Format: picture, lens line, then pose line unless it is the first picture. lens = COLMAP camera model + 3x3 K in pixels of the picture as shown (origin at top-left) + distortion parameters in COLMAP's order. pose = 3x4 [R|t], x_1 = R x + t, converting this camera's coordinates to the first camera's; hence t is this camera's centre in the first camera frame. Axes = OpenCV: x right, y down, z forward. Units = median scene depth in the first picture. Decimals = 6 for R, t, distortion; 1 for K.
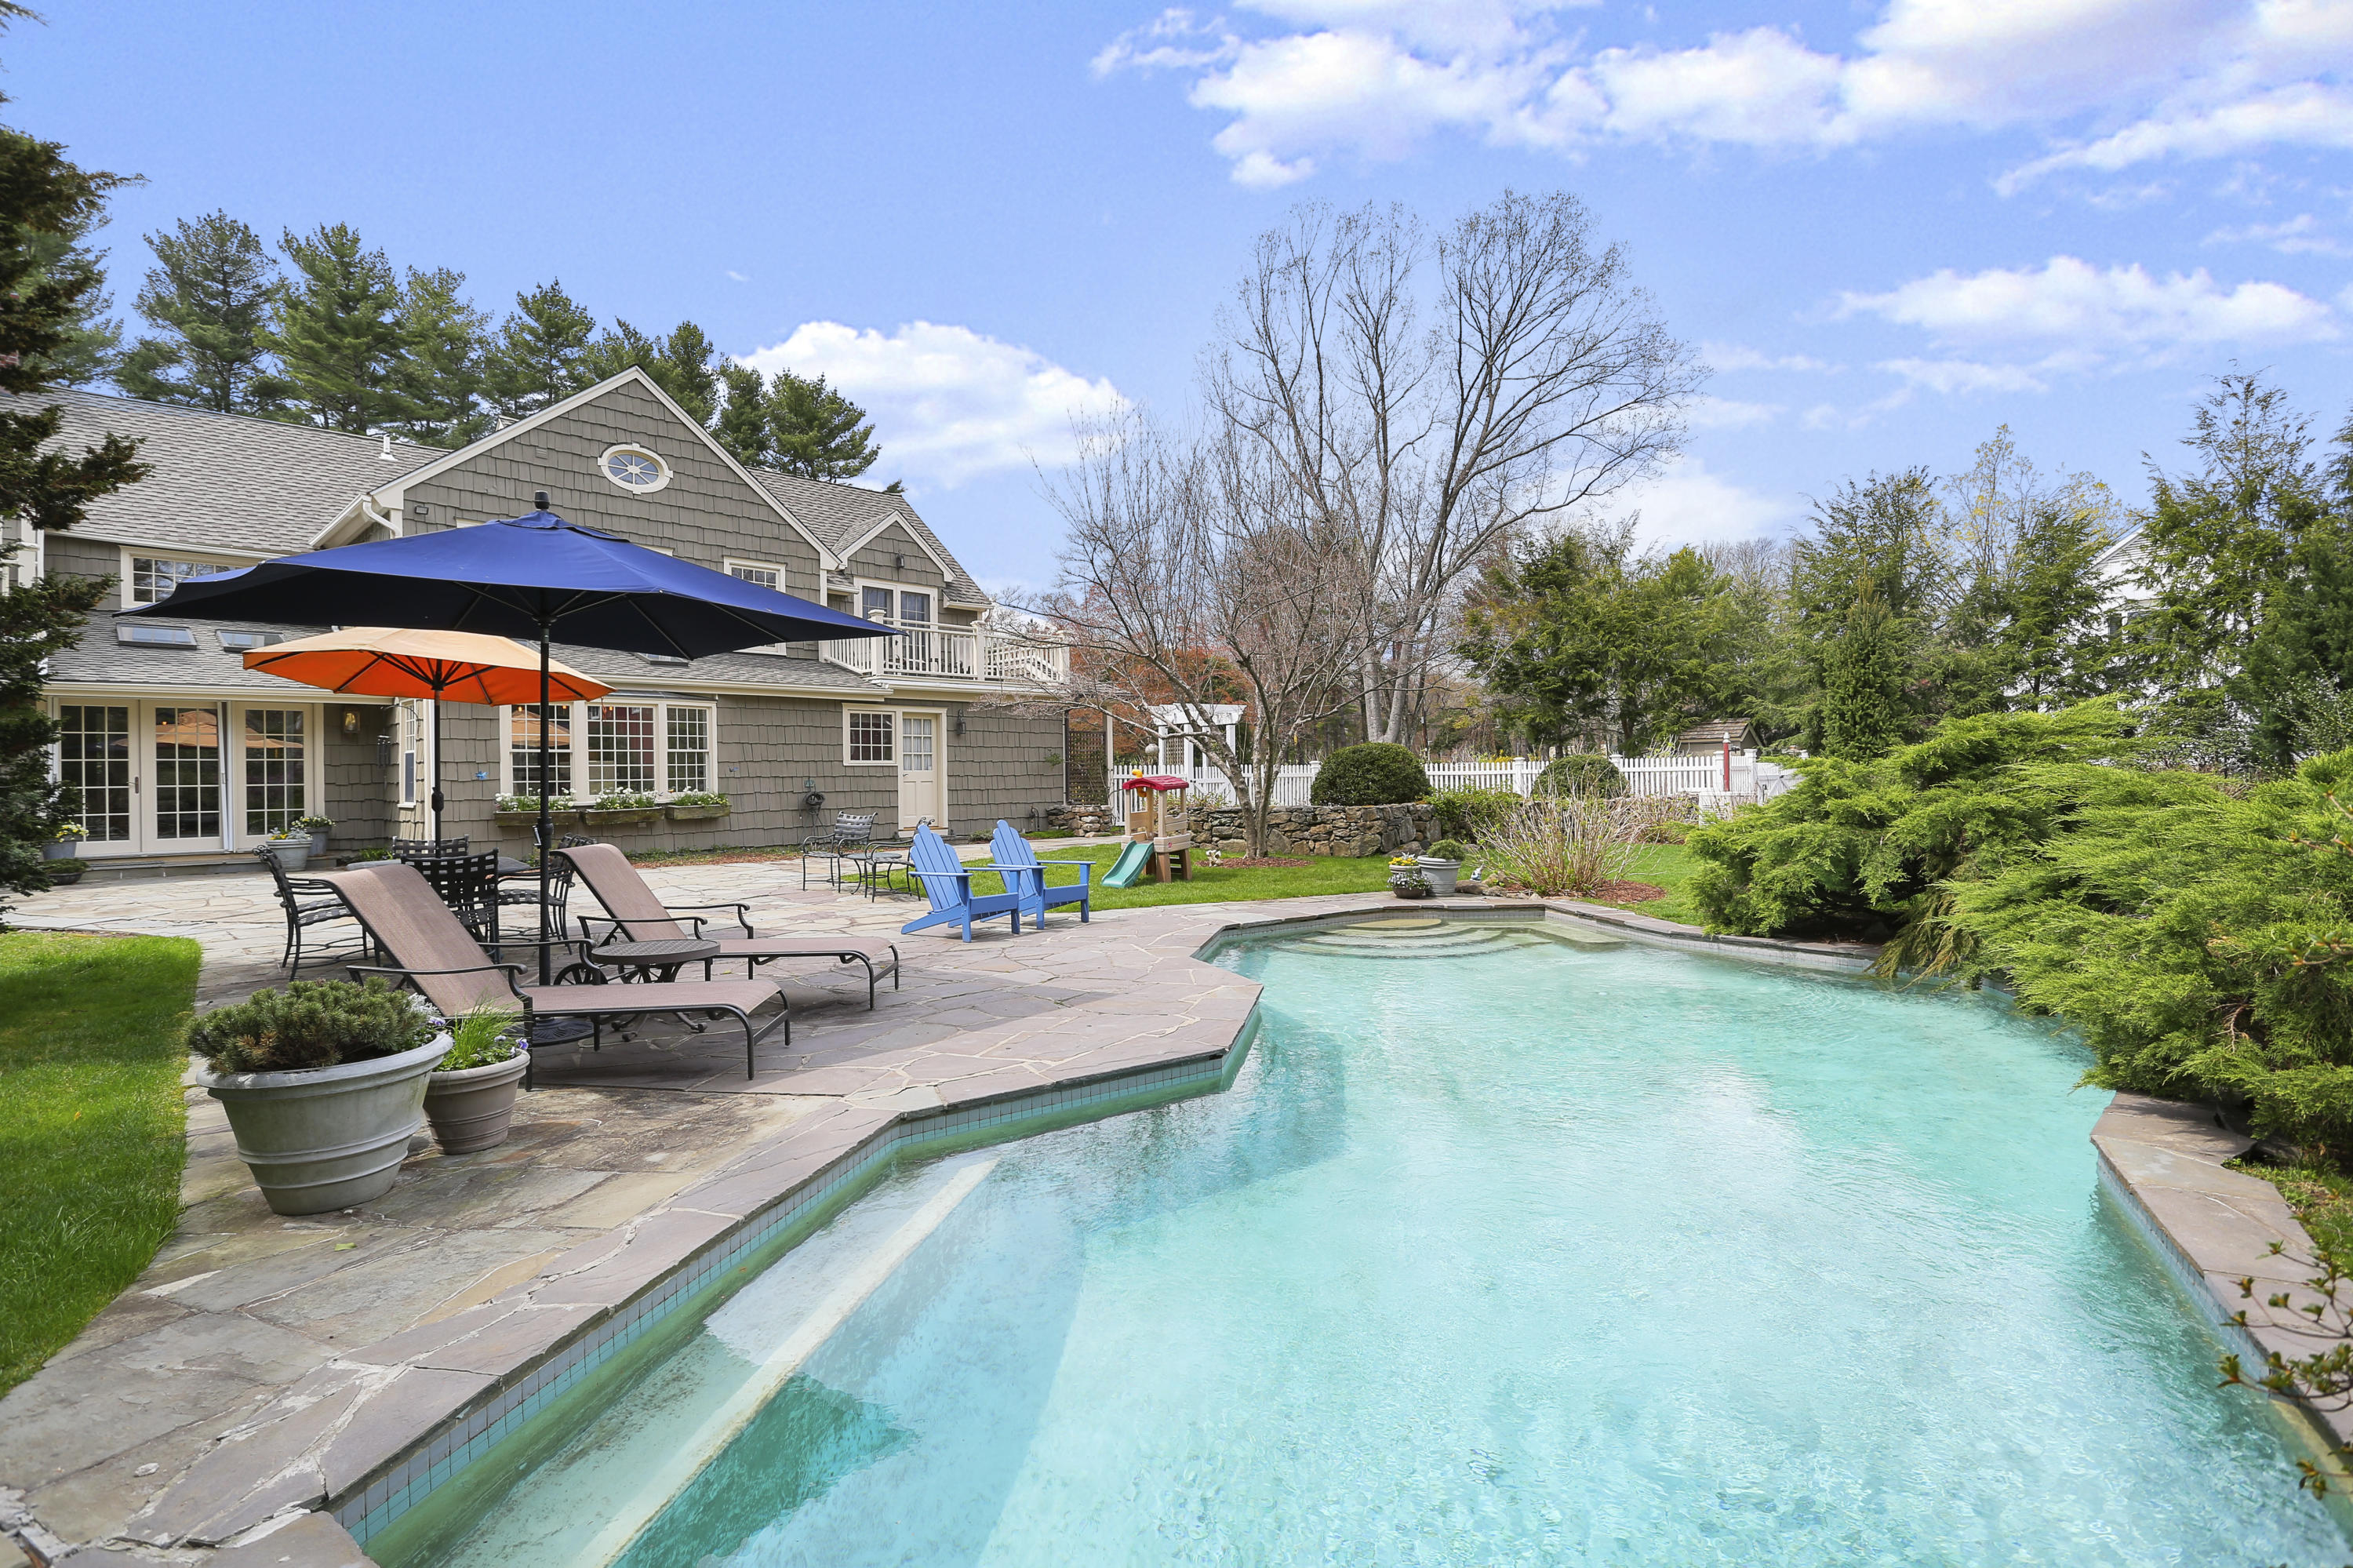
lens RADIAL K [[1113.3, 0, 1175.8], [0, 1113.3, 776.7], [0, 0, 1]] dist [0.022215, -0.014191]
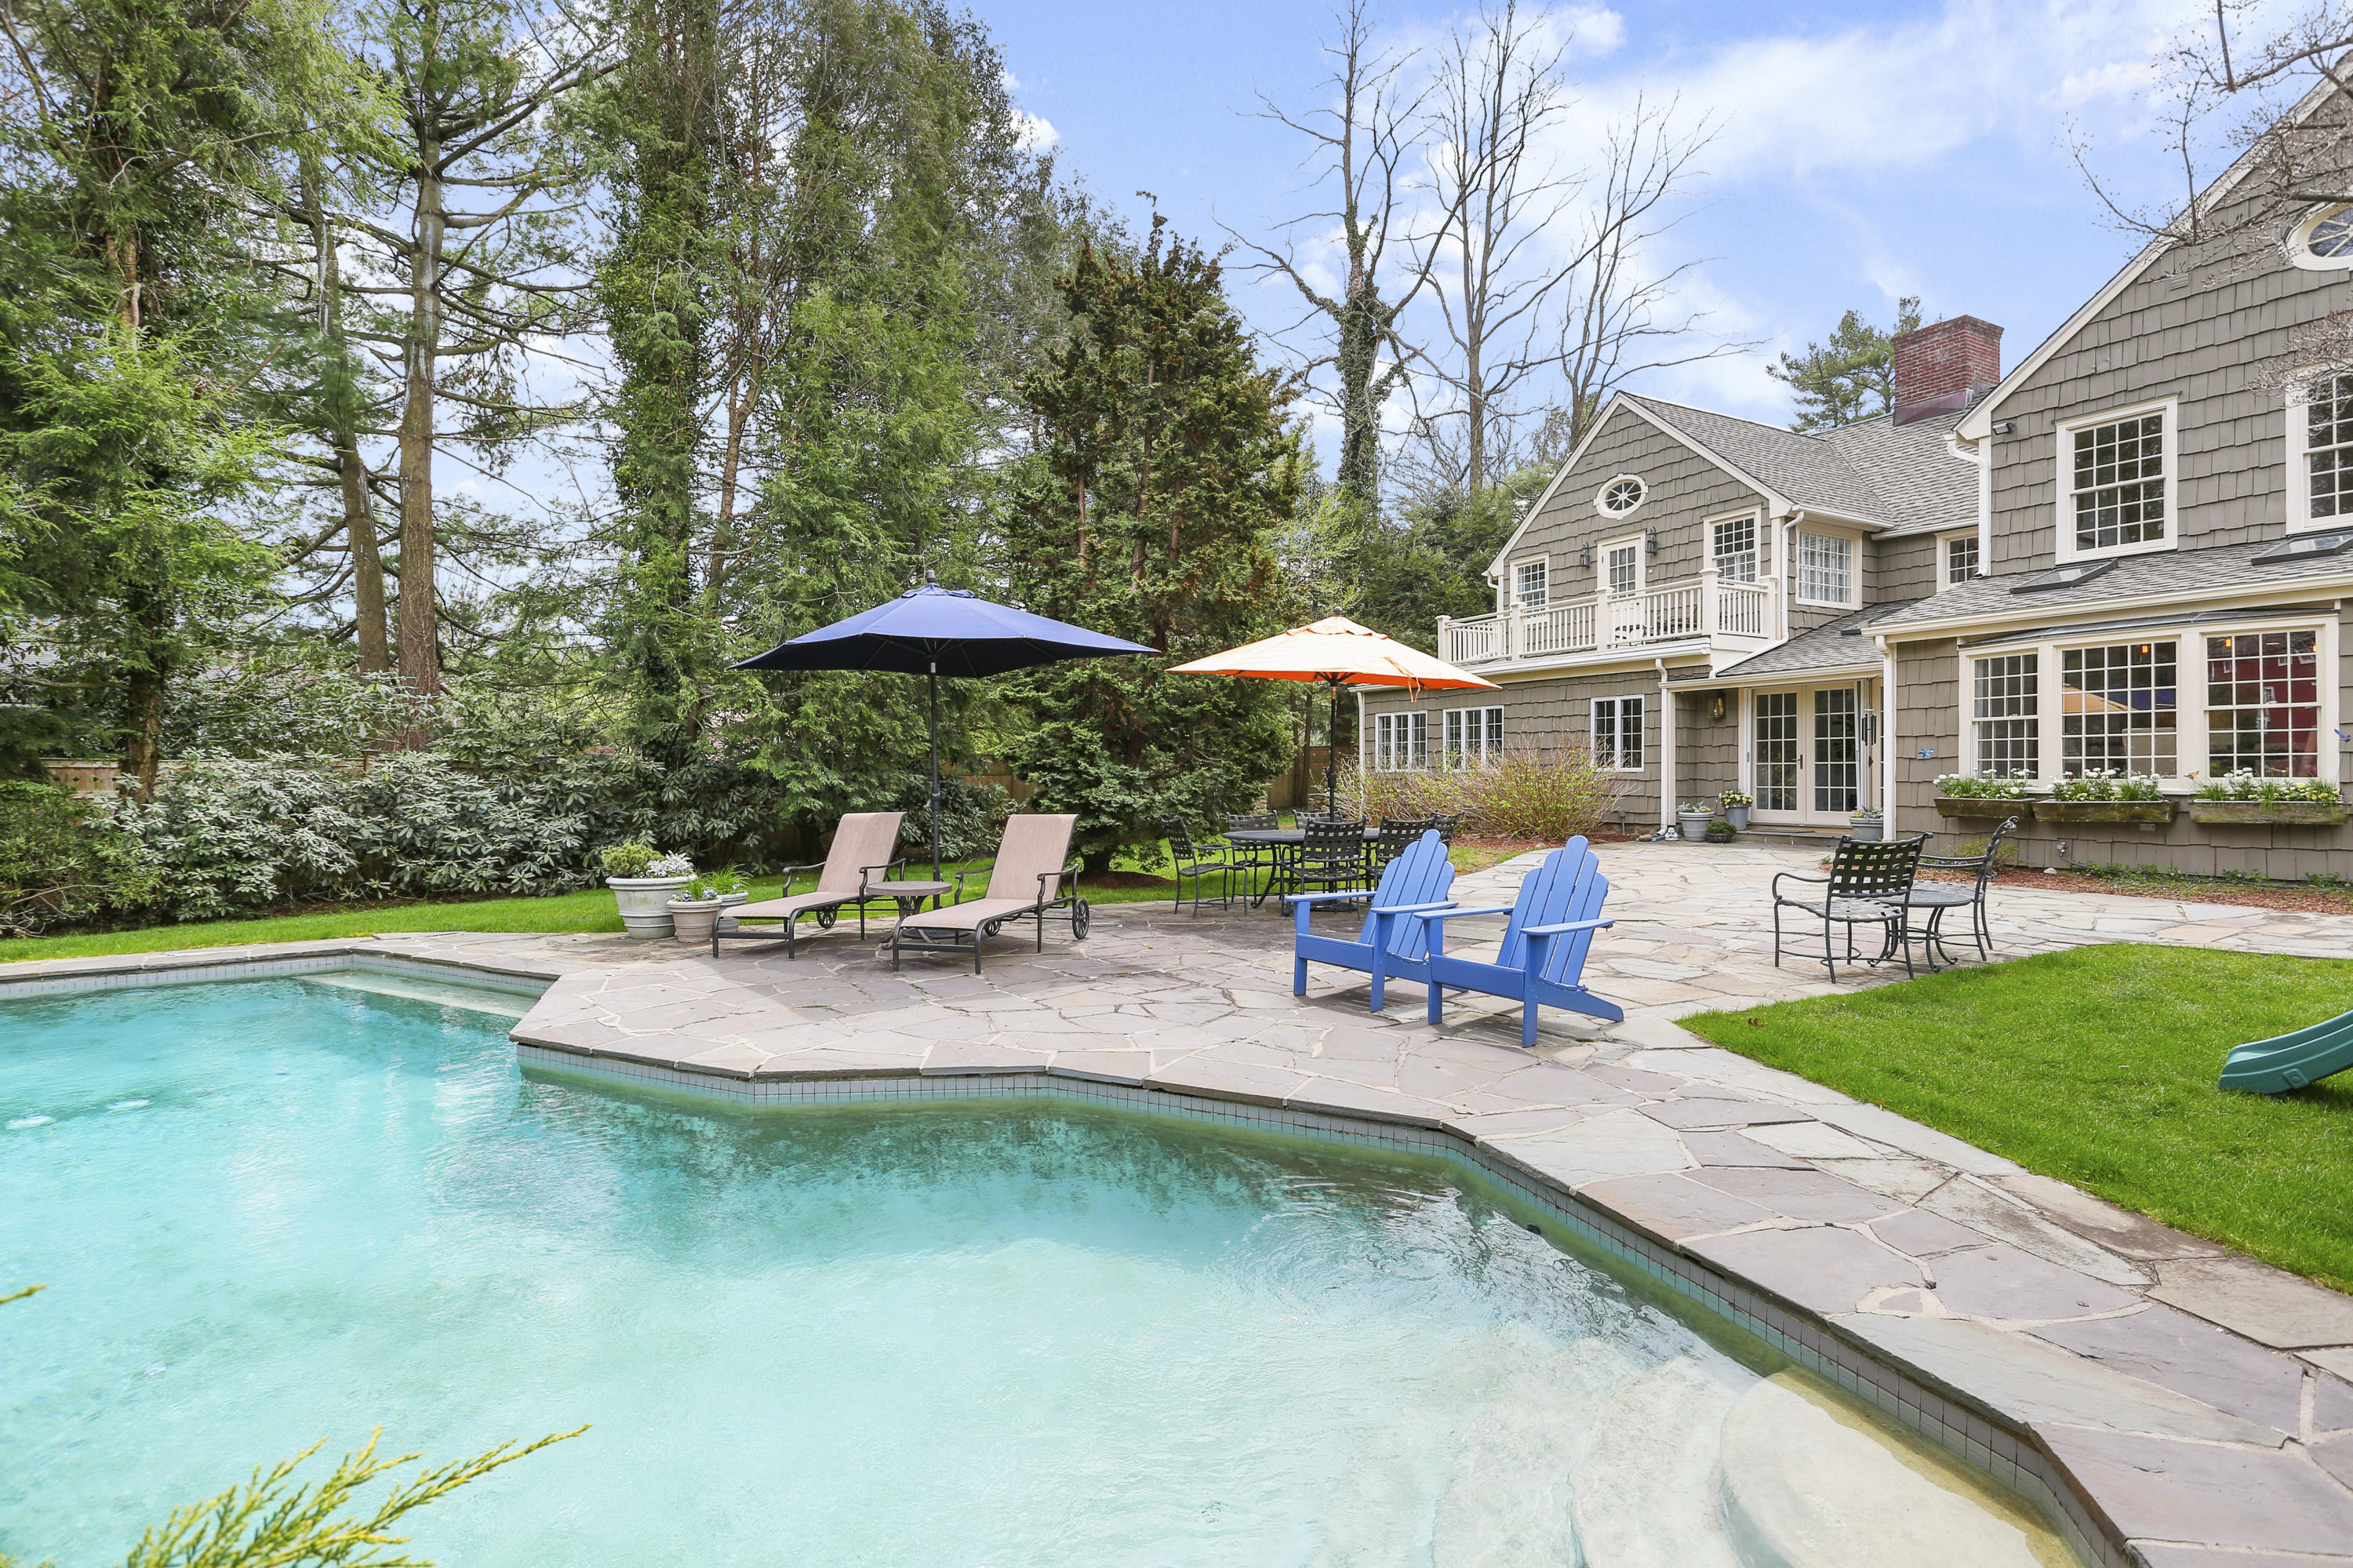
lens RADIAL K [[1113.3, 0, 1175.8], [0, 1113.3, 776.7], [0, 0, 1]] dist [0.022215, -0.014191]
pose [[-0.272176, 0.017917, -0.962081, 0.241431], [0.009655, 0.999827, 0.015889, -0.001105], [0.962199, -0.004965, -0.272302, 0.532509]]
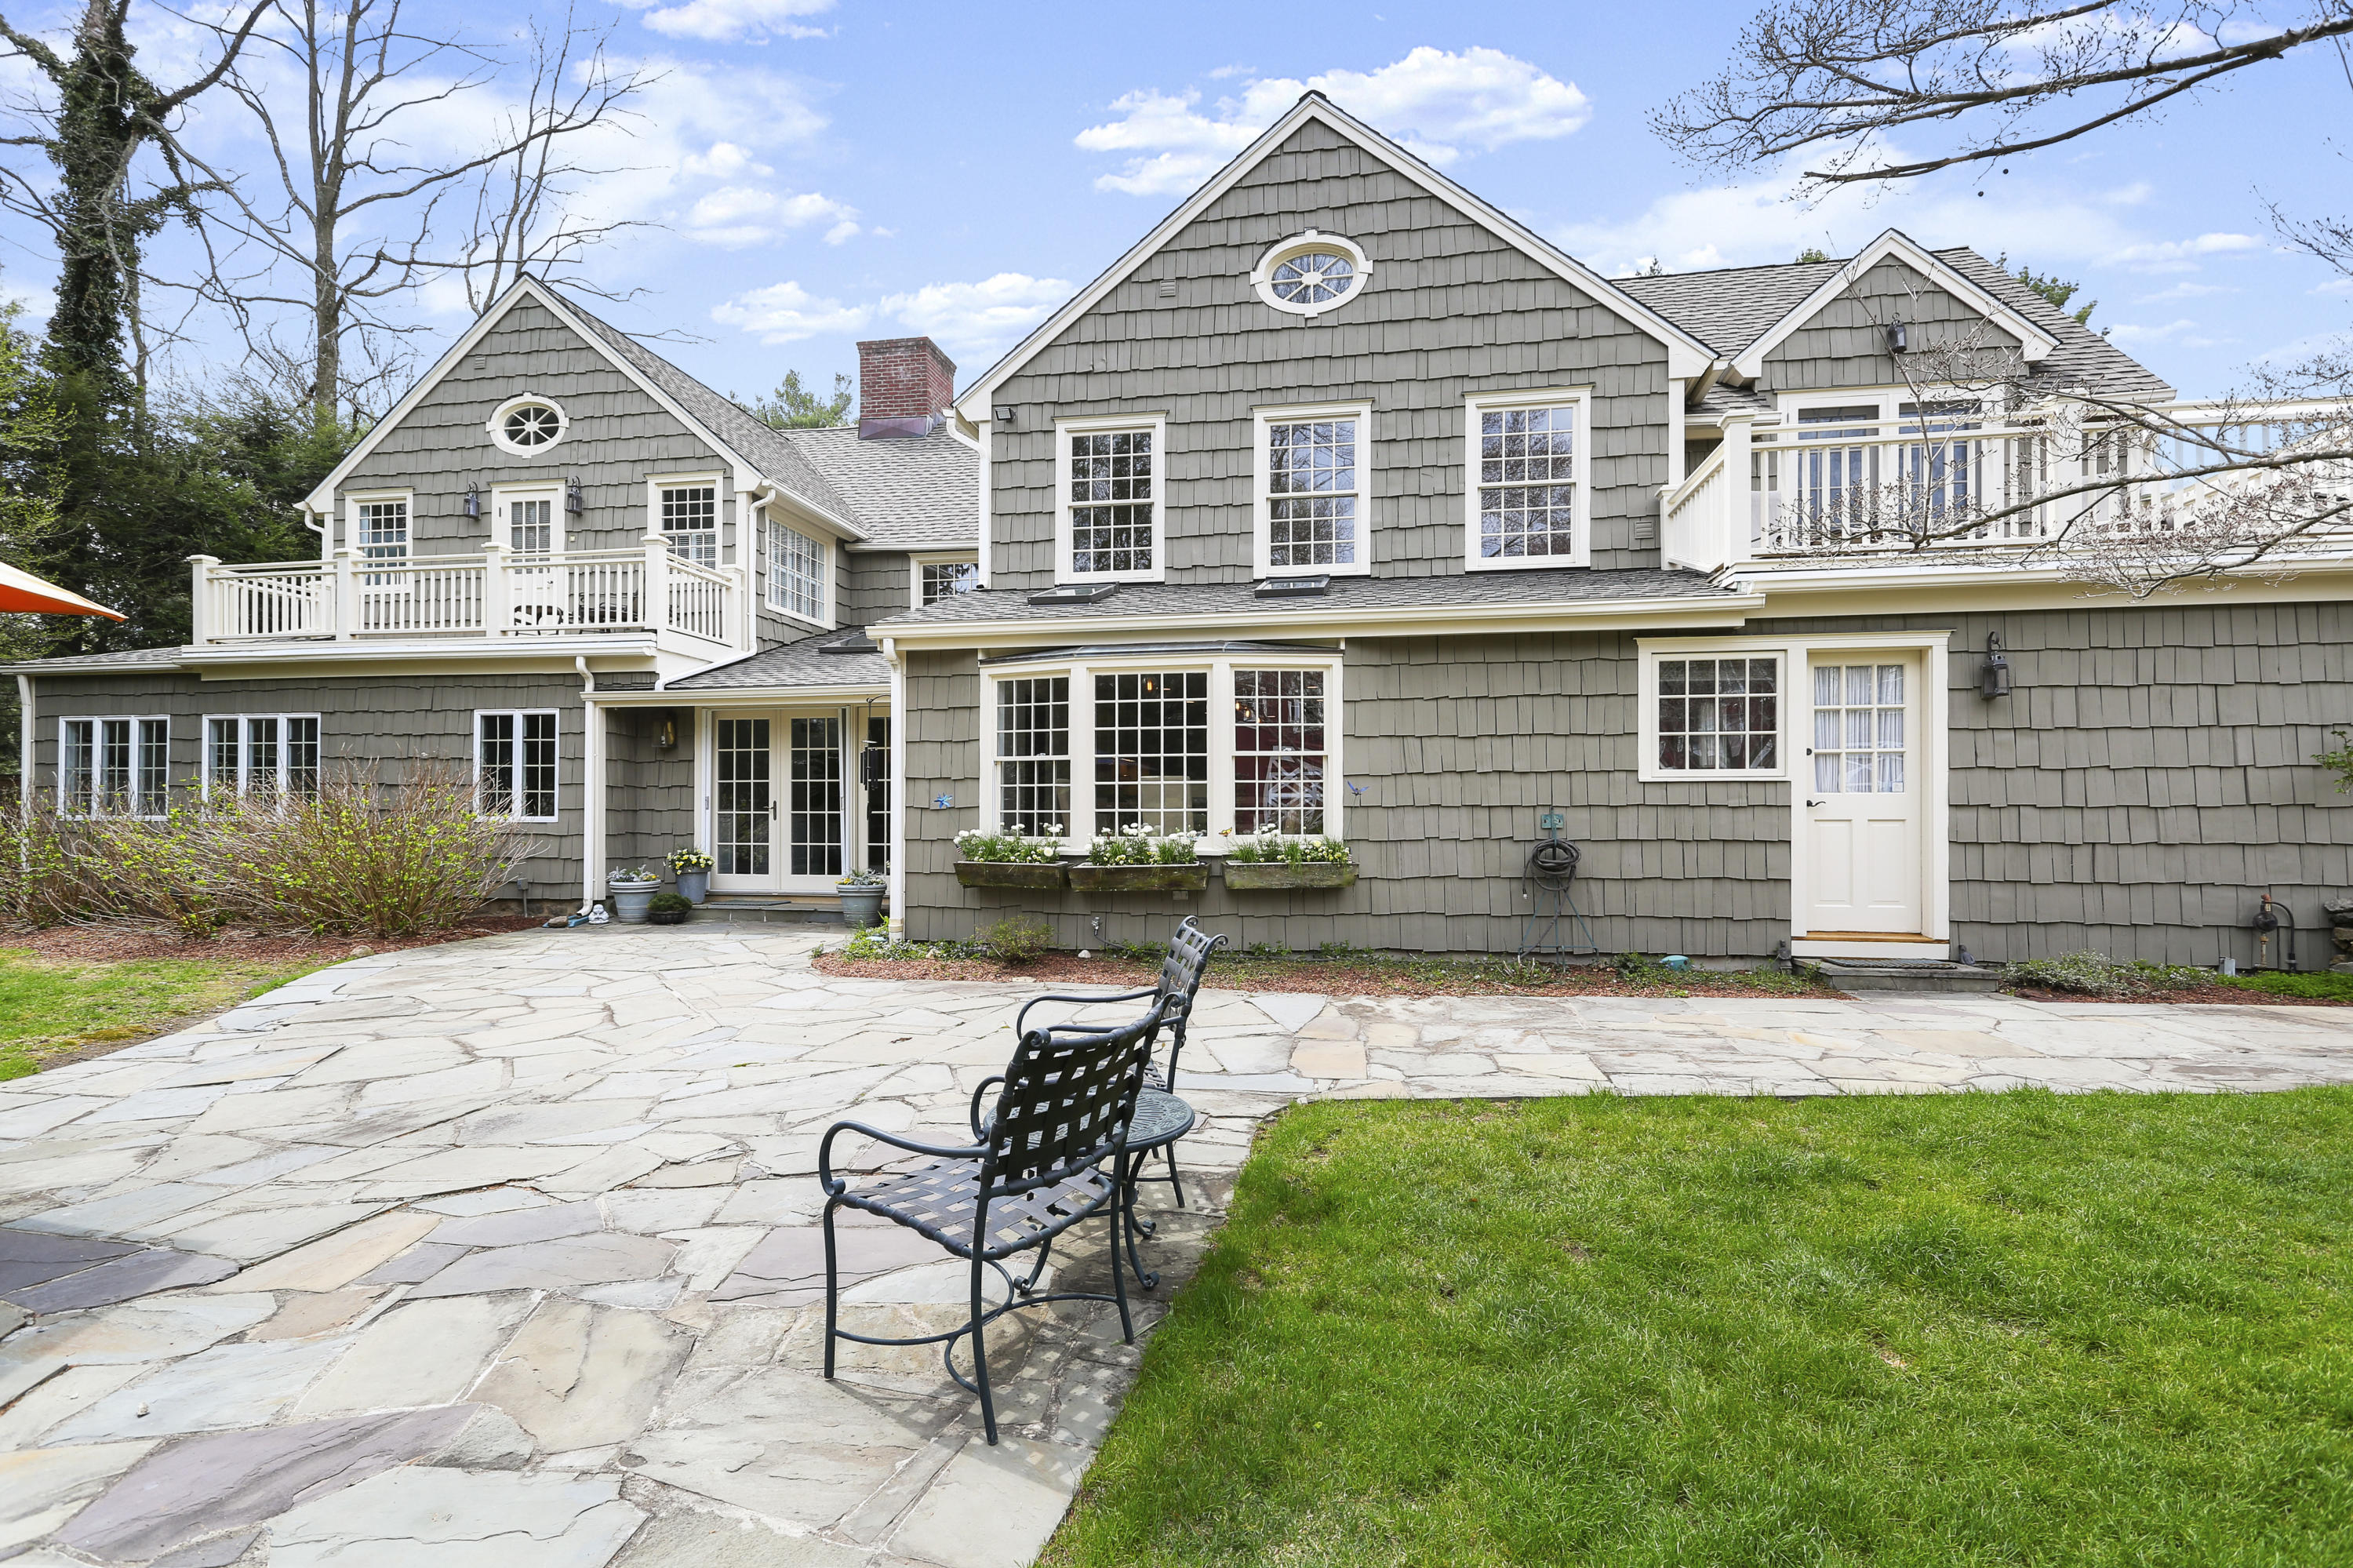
lens RADIAL K [[1129.2, 0, 1182.6], [0, 1129.2, 807.5], [0, 0, 1]] dist [0.025580, -0.015984]
pose [[0.568484, 0.007056, -0.822664, -0.031938], [-0.006579, 0.999970, 0.004031, -0.000242], [0.822668, 0.003120, 0.568514, 0.579738]]
